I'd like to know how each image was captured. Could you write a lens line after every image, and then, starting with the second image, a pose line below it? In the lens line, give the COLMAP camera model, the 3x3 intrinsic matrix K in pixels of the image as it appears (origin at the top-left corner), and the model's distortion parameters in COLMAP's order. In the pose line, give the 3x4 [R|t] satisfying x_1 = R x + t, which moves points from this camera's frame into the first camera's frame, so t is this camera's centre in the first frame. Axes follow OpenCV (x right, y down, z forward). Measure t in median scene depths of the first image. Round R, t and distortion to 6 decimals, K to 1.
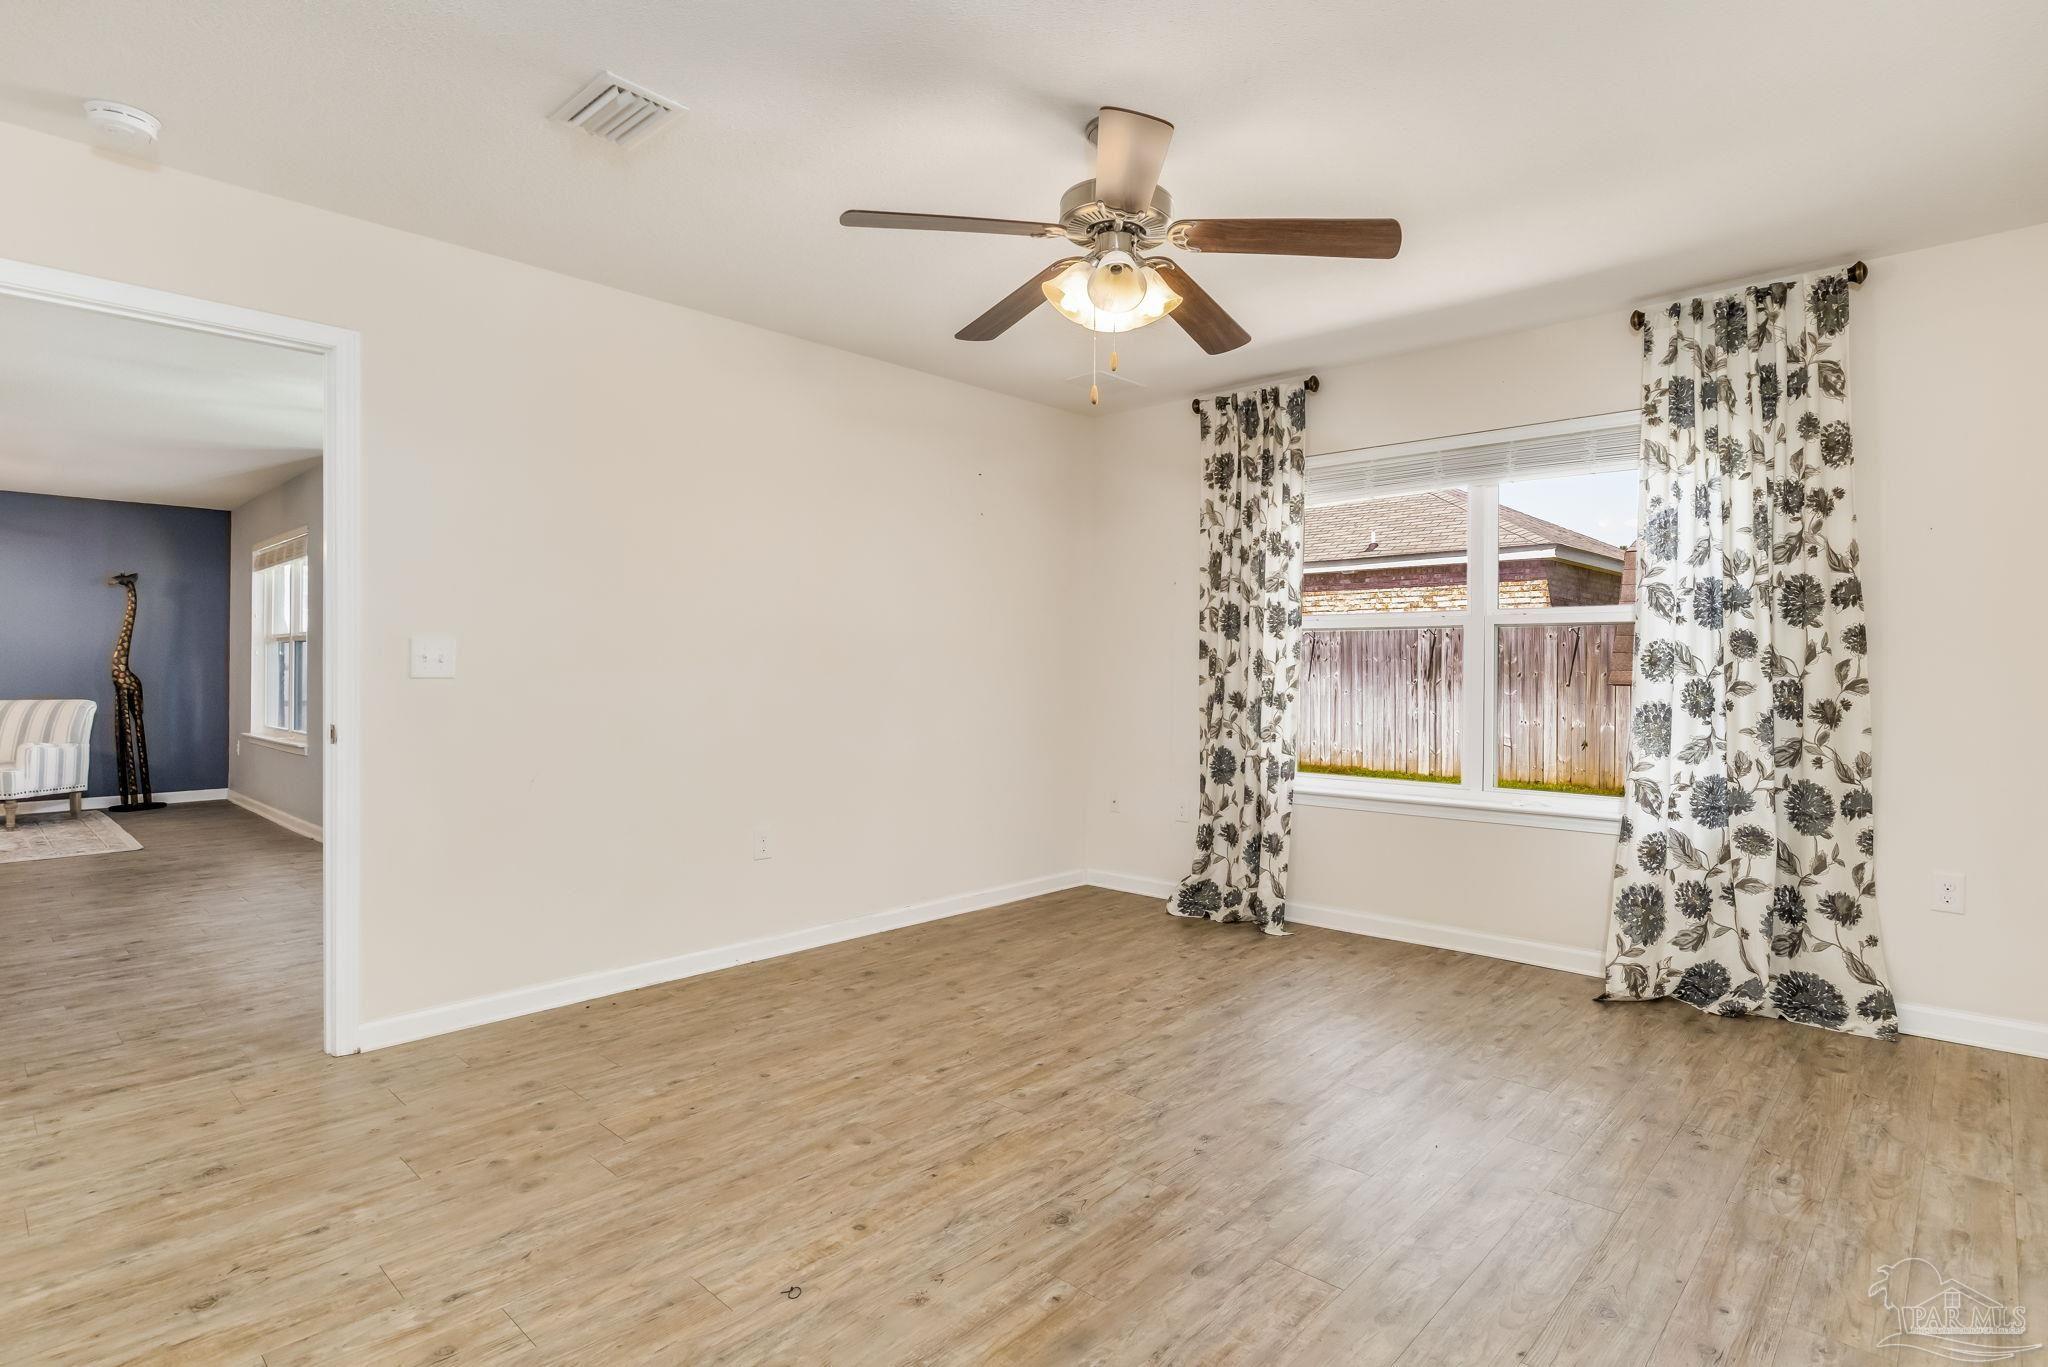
lens RADIAL K [[1037.1, 0, 1033.1], [0, 1037.1, 684.1], [0, 0, 1]] dist [-0.024860, 0.009534]
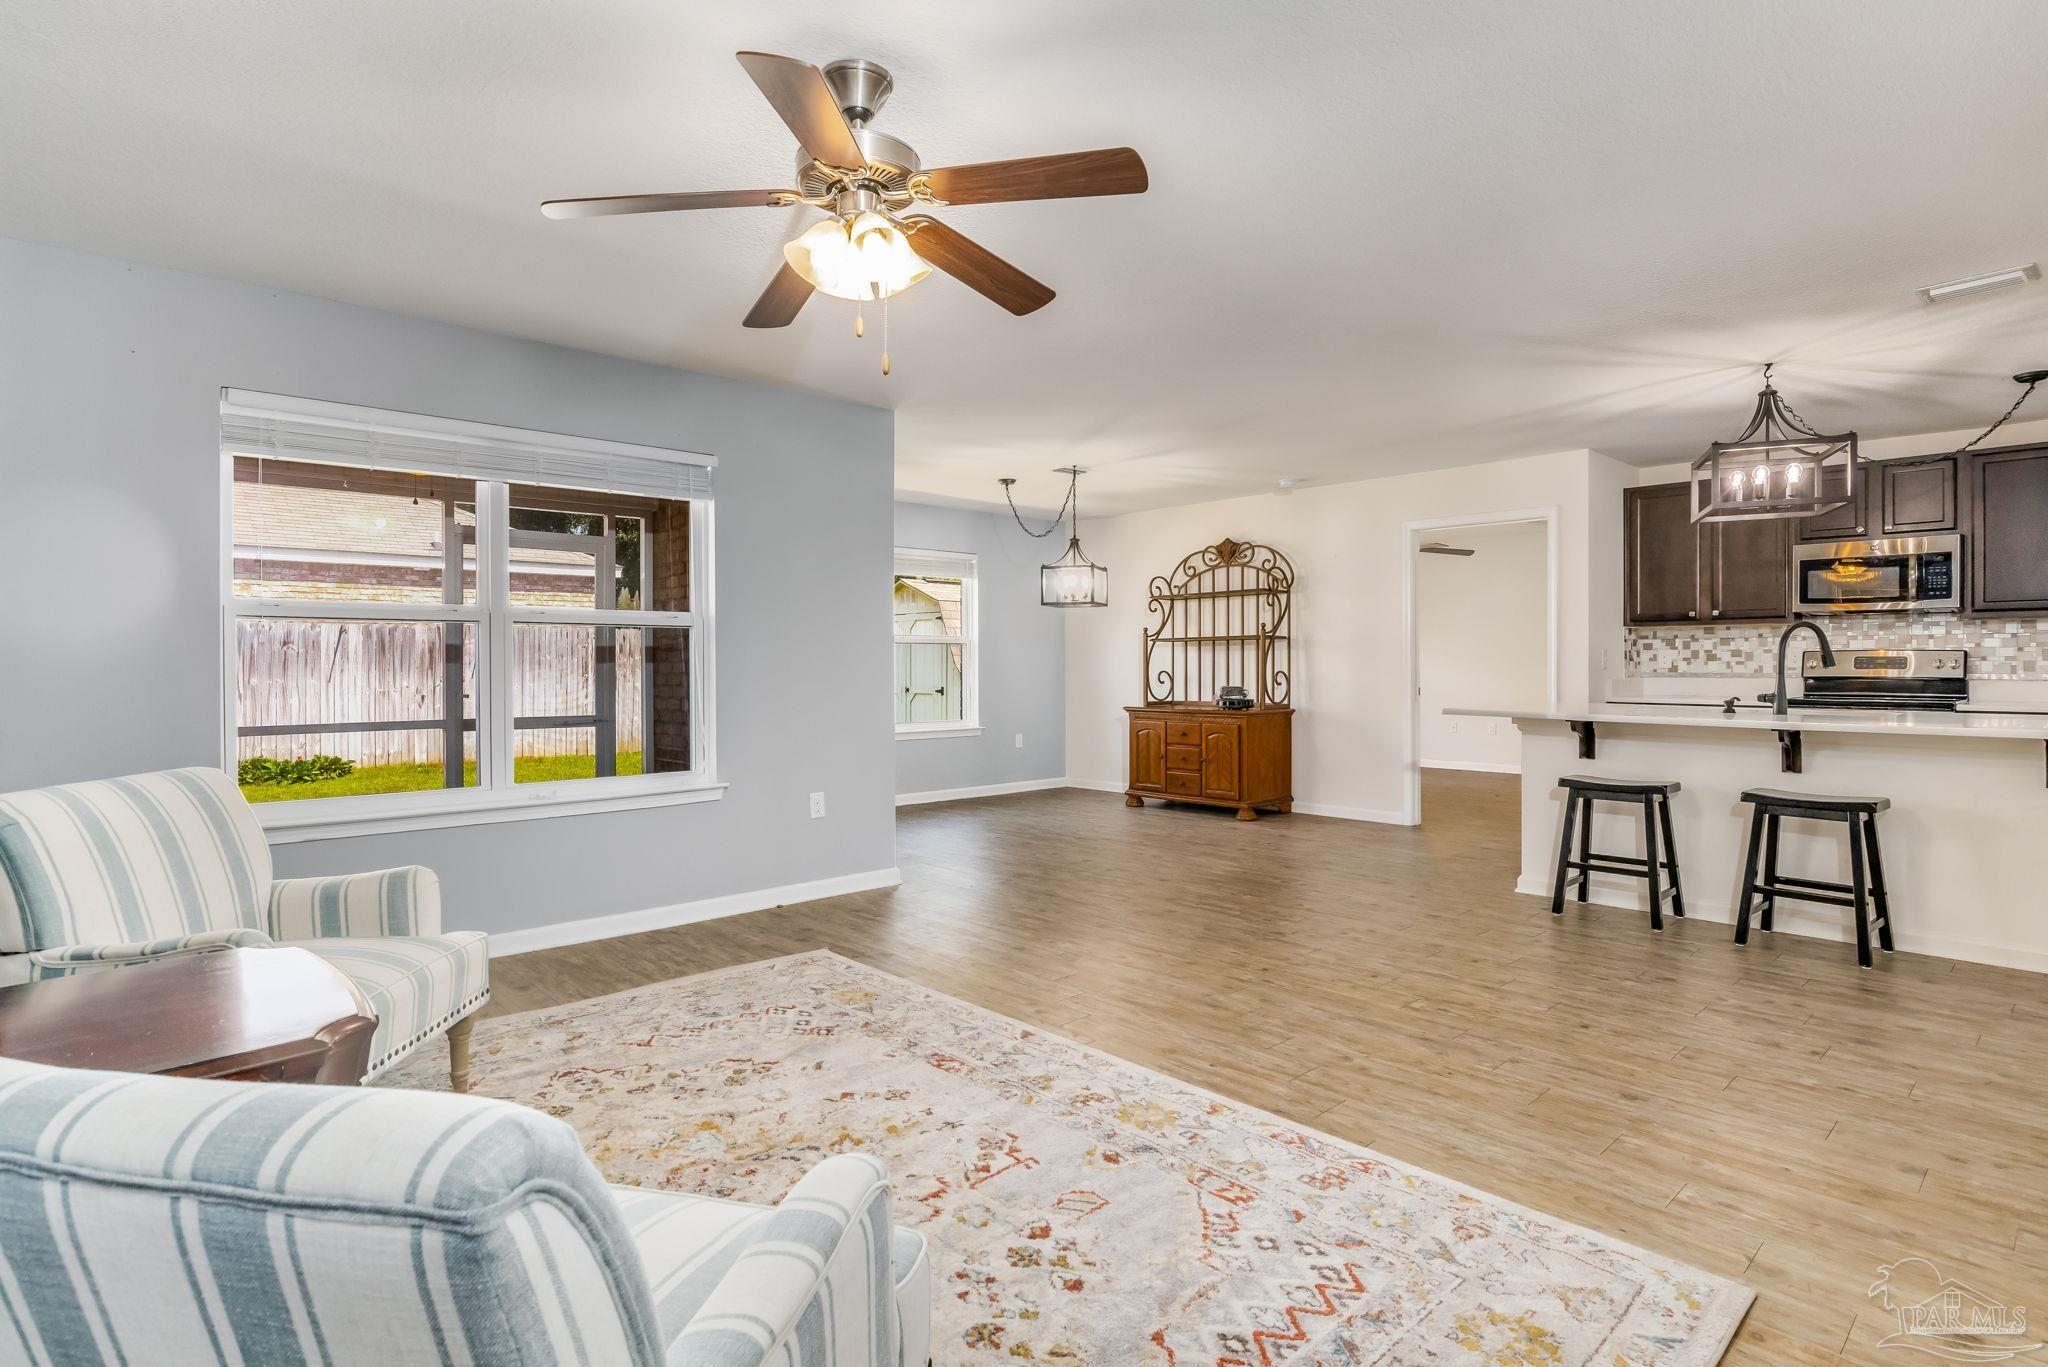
lens RADIAL K [[1037.1, 0, 1036.8], [0, 1037.1, 676.9], [0, 0, 1]] dist [-0.024860, 0.009534]
pose [[0.062198, -0.016084, 0.997934, -0.745838], [0.019422, 0.999700, 0.014902, -0.009389], [-0.997875, 0.018455, 0.062491, 0.408862]]
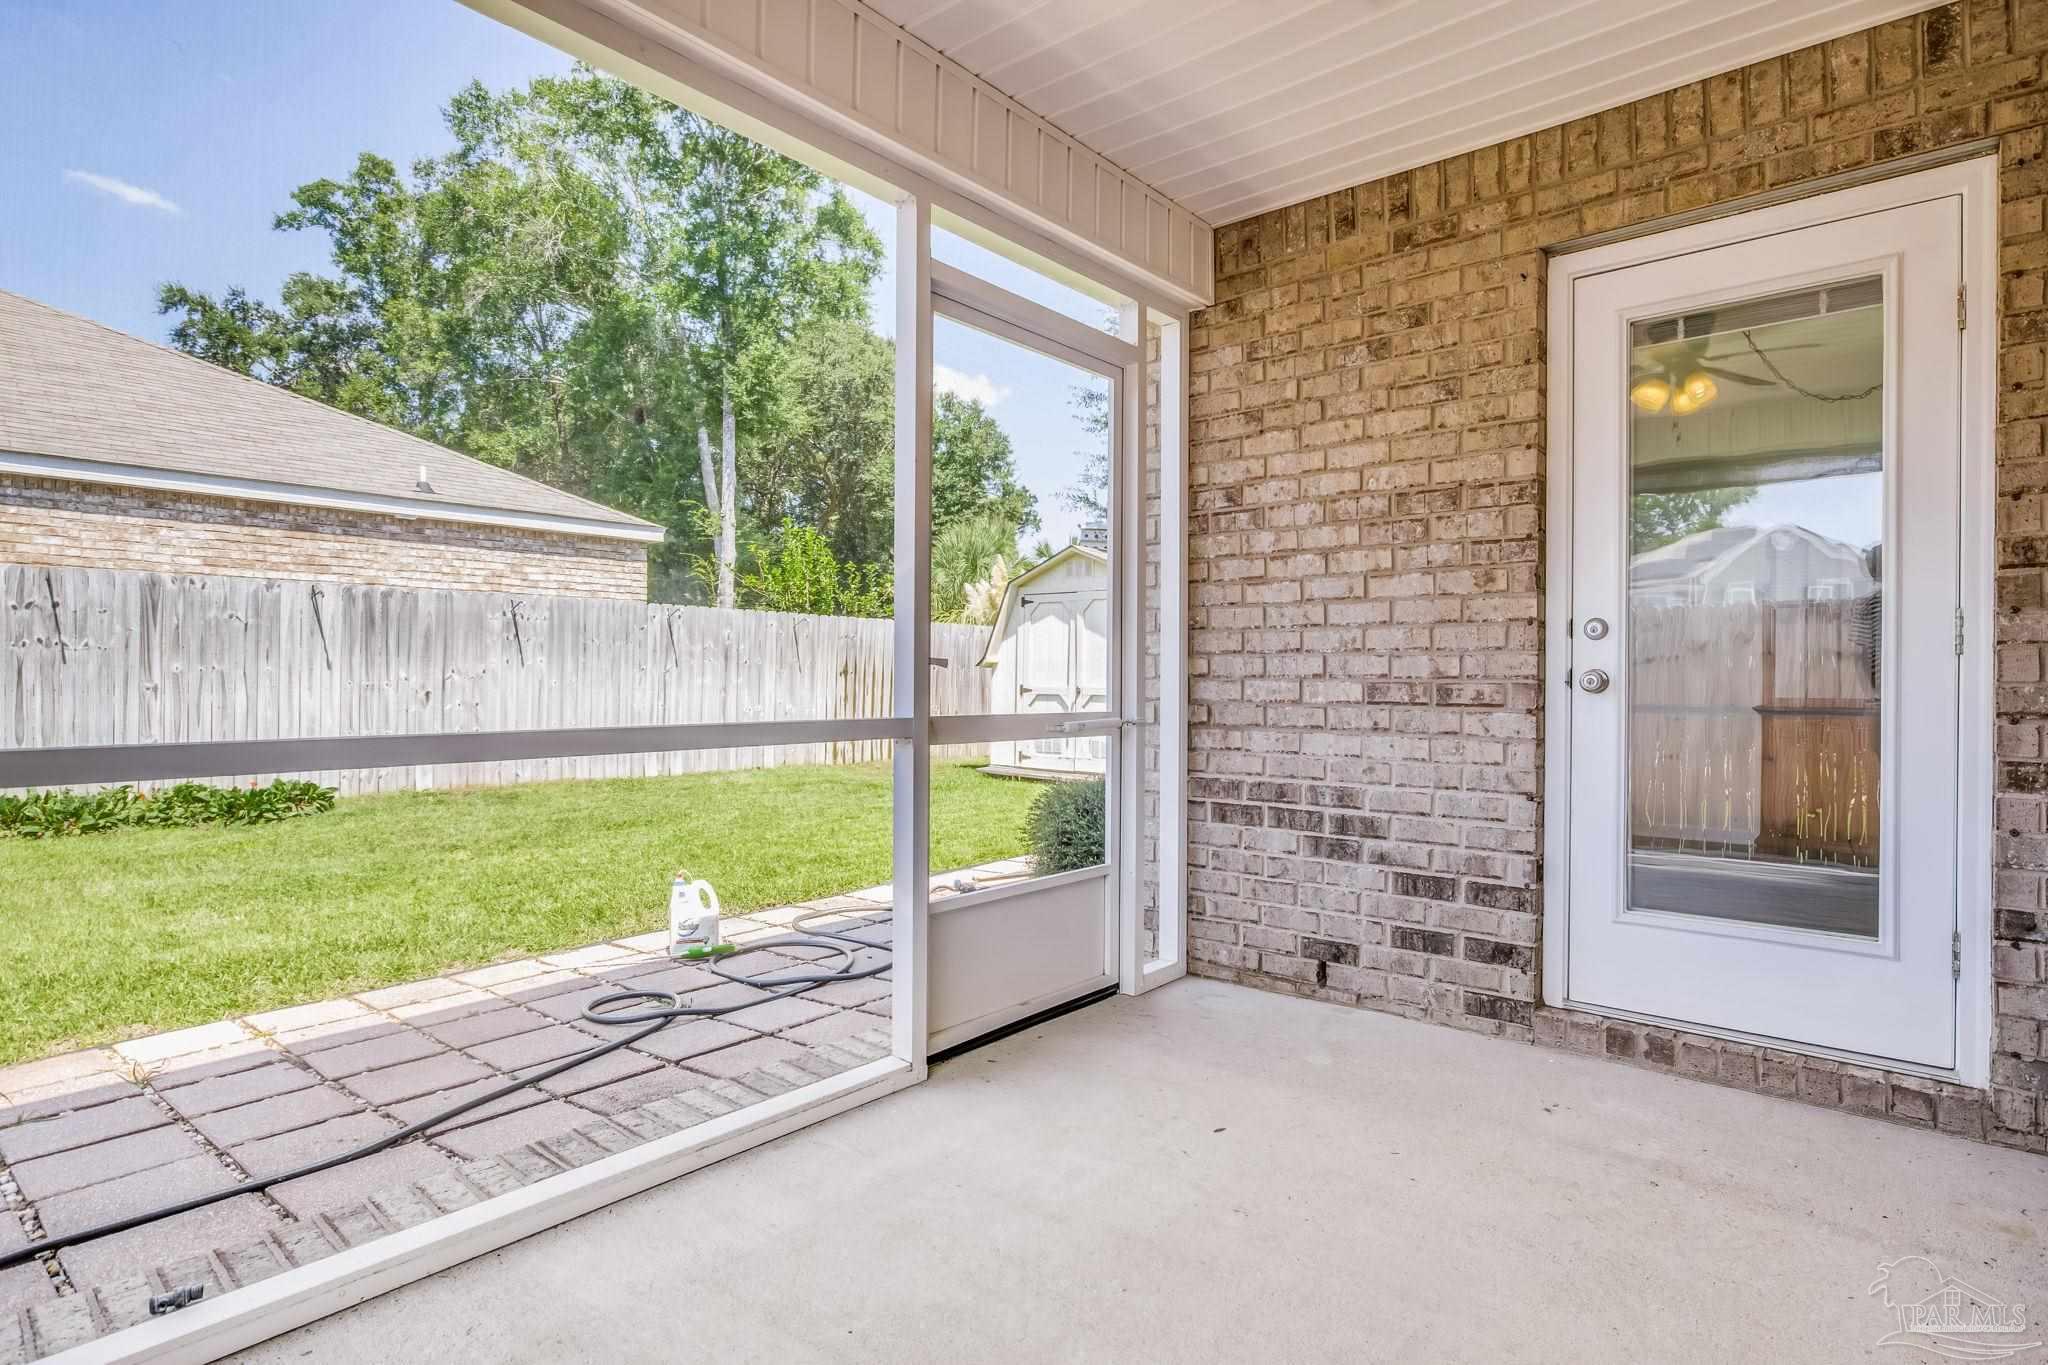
lens RADIAL K [[1037.1, 0, 1029.6], [0, 1037.1, 678.0], [0, 0, 1]] dist [-0.024860, 0.009534]
pose [[-0.053345, -0.003521, 0.998570, -0.488535], [0.010319, 0.999938, 0.004077, 0.004699], [-0.998523, 0.010521, -0.053306, 0.709655]]
